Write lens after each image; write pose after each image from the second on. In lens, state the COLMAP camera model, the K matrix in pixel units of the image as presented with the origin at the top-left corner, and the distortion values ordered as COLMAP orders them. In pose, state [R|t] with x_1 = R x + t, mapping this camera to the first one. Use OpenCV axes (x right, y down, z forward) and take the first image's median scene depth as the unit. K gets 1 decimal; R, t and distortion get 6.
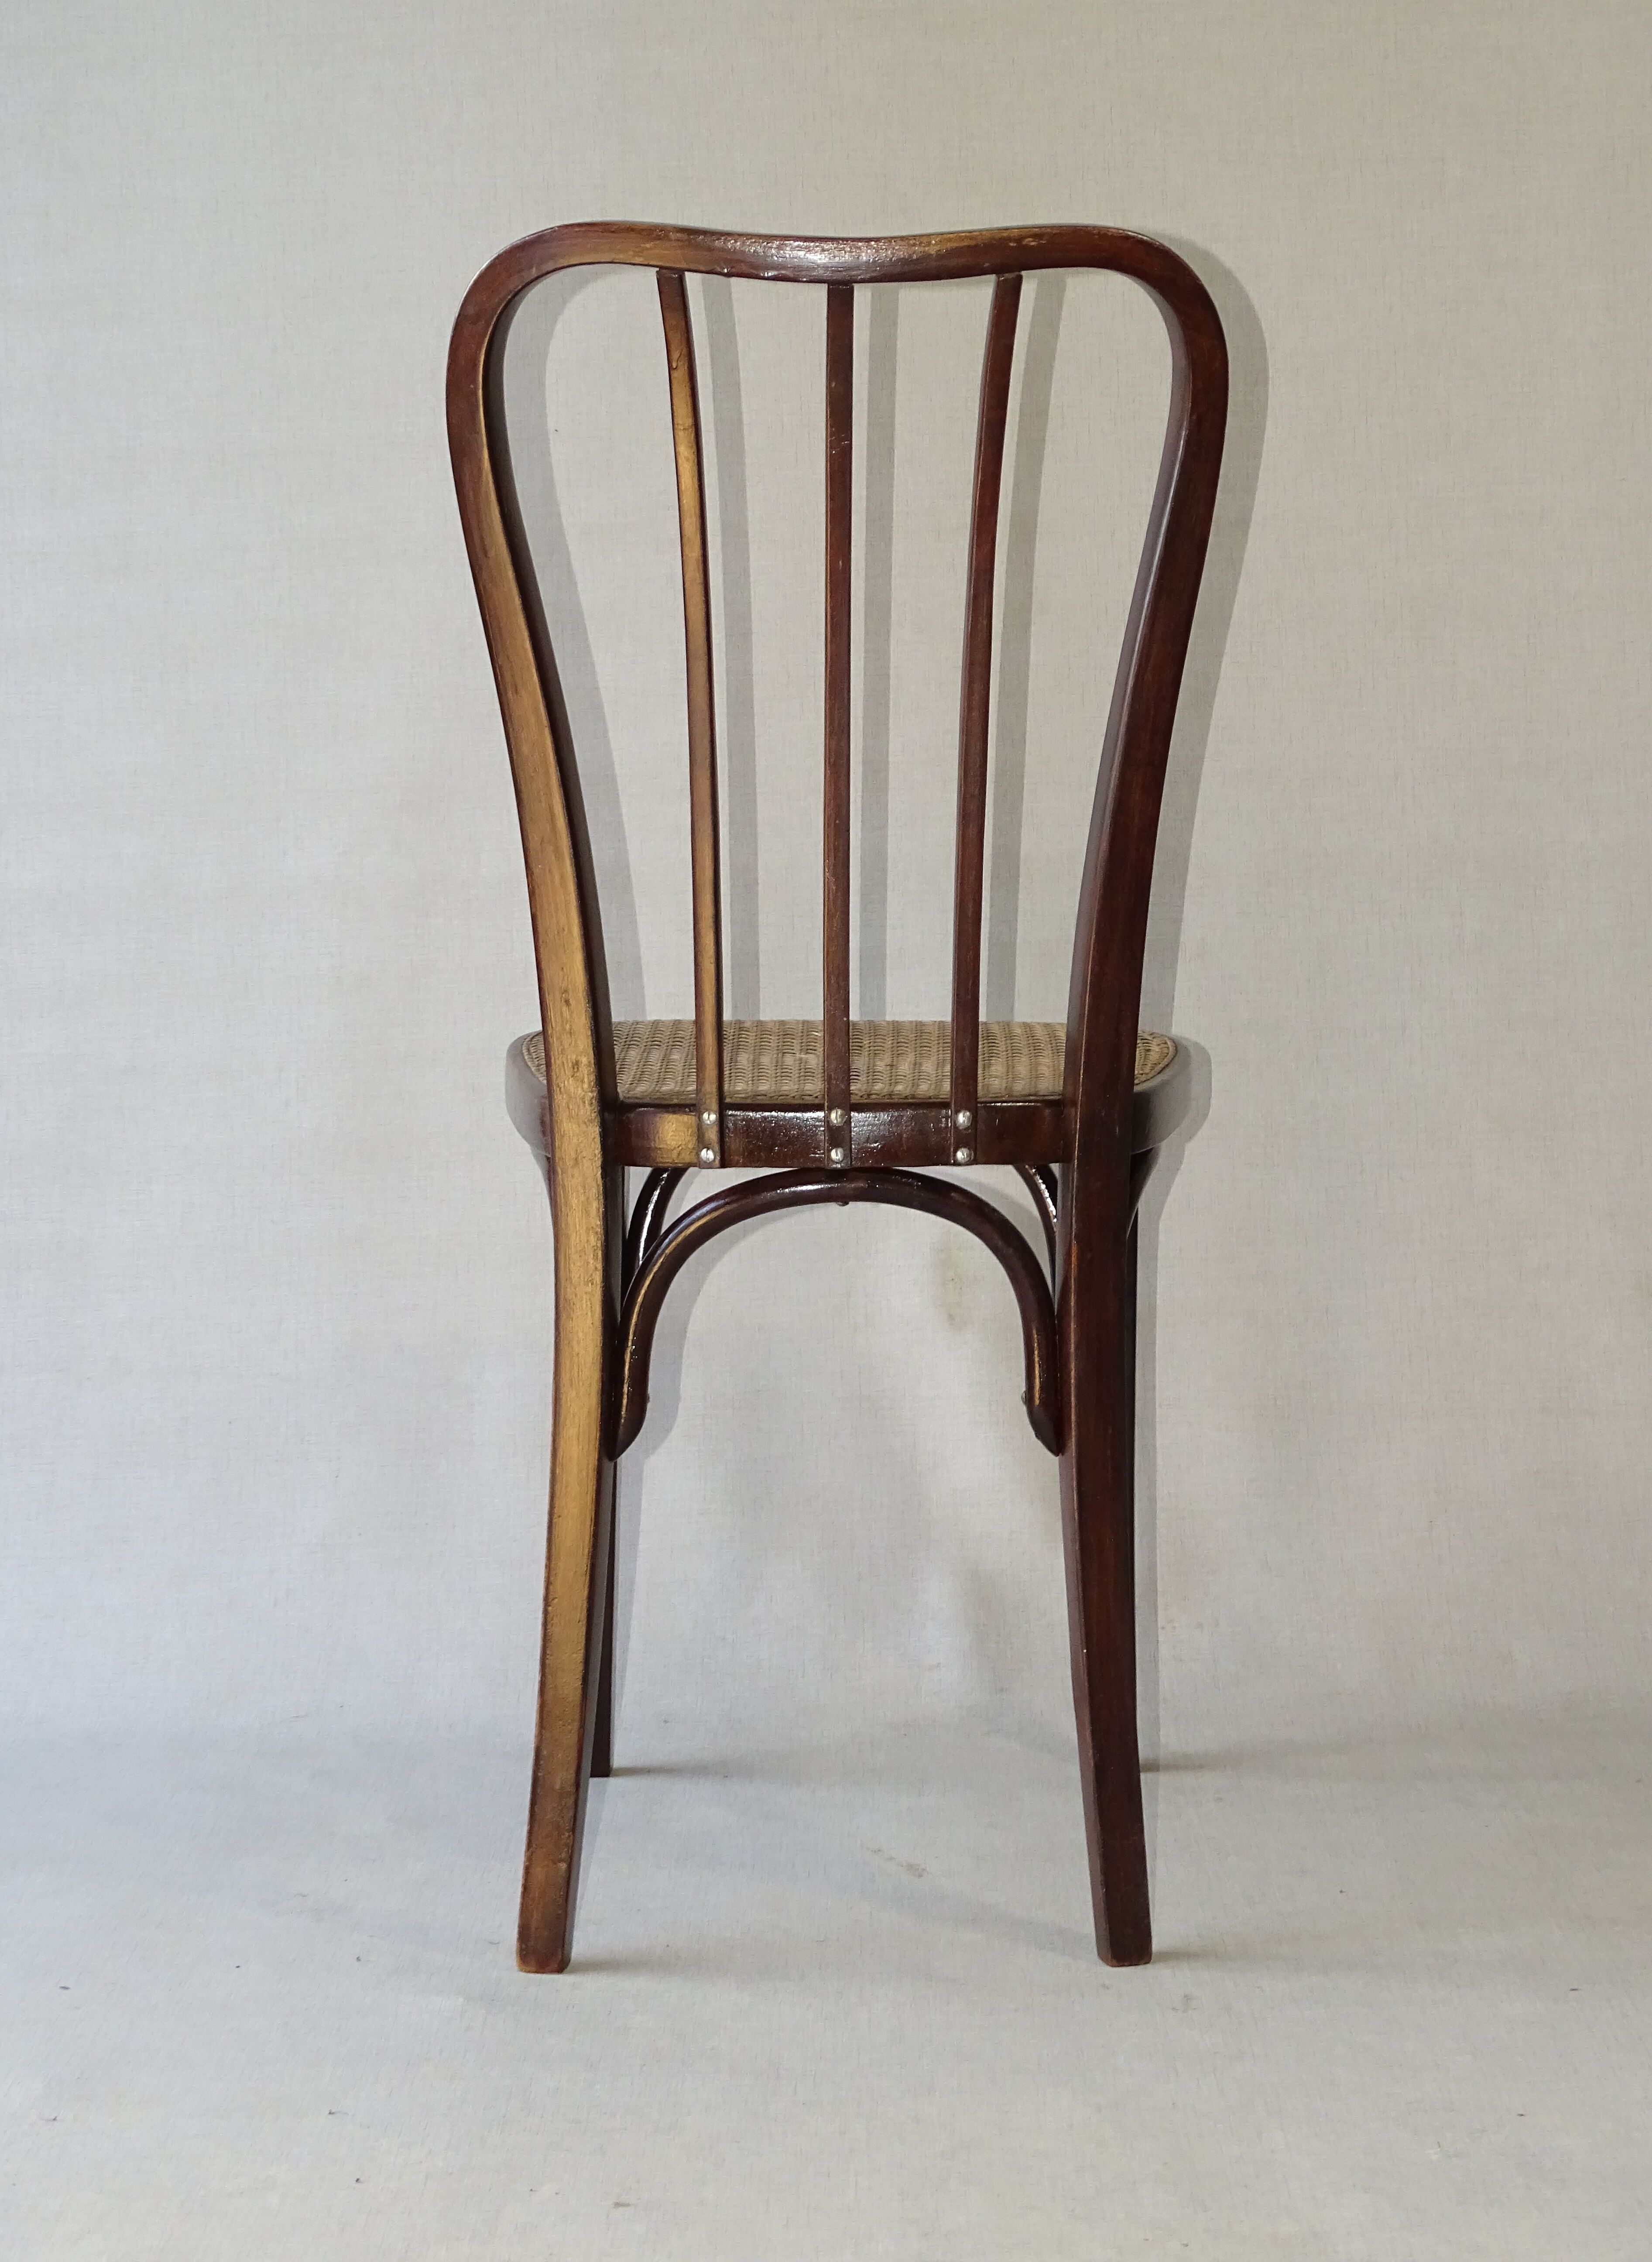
lens RADIAL K [[4013.7, 0, 810.2], [0, 4013.7, 1131.8], [0, 0, 1]] dist [-0.004199, 0.000000]
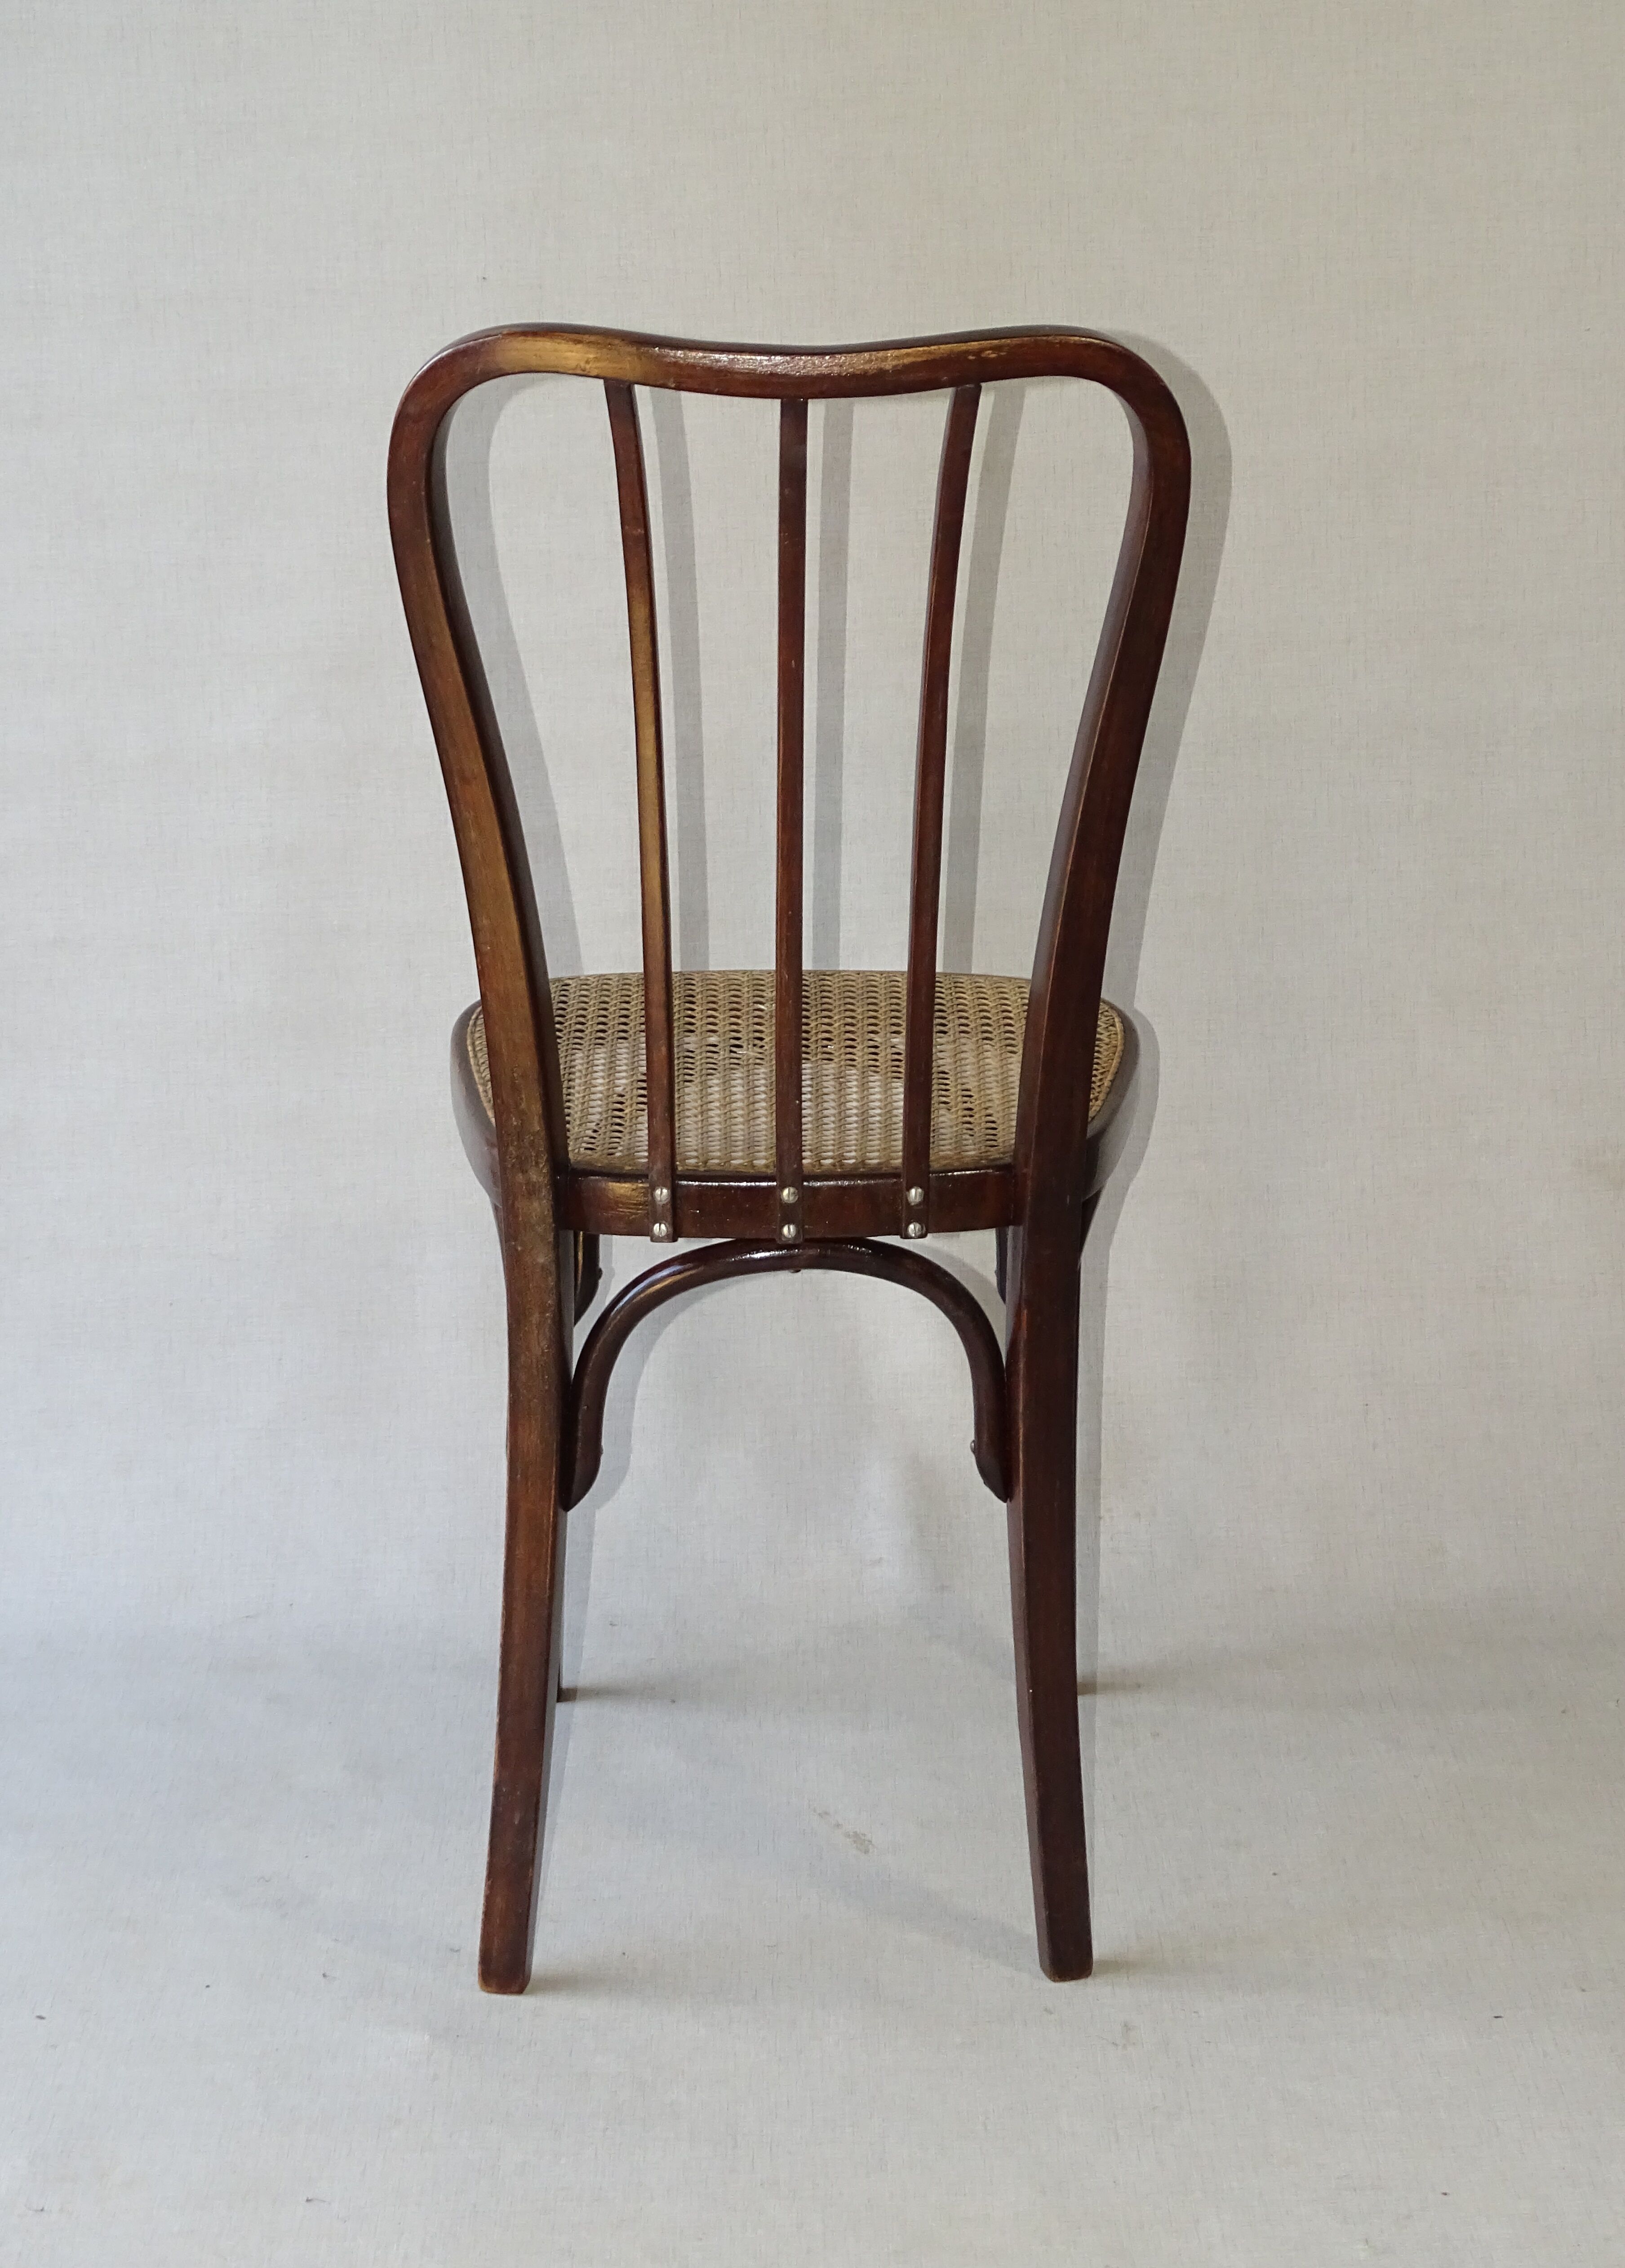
lens RADIAL K [[4120.2, 0, 821.0], [0, 4120.2, 1122.0], [0, 0, 1]] dist [-0.004923, 0.000000]
pose [[0.999692, -0.003796, 0.024523, -0.009937], [-0.000398, 0.985648, 0.168812, -0.185305], [-0.024812, -0.168770, 0.985343, -0.009216]]
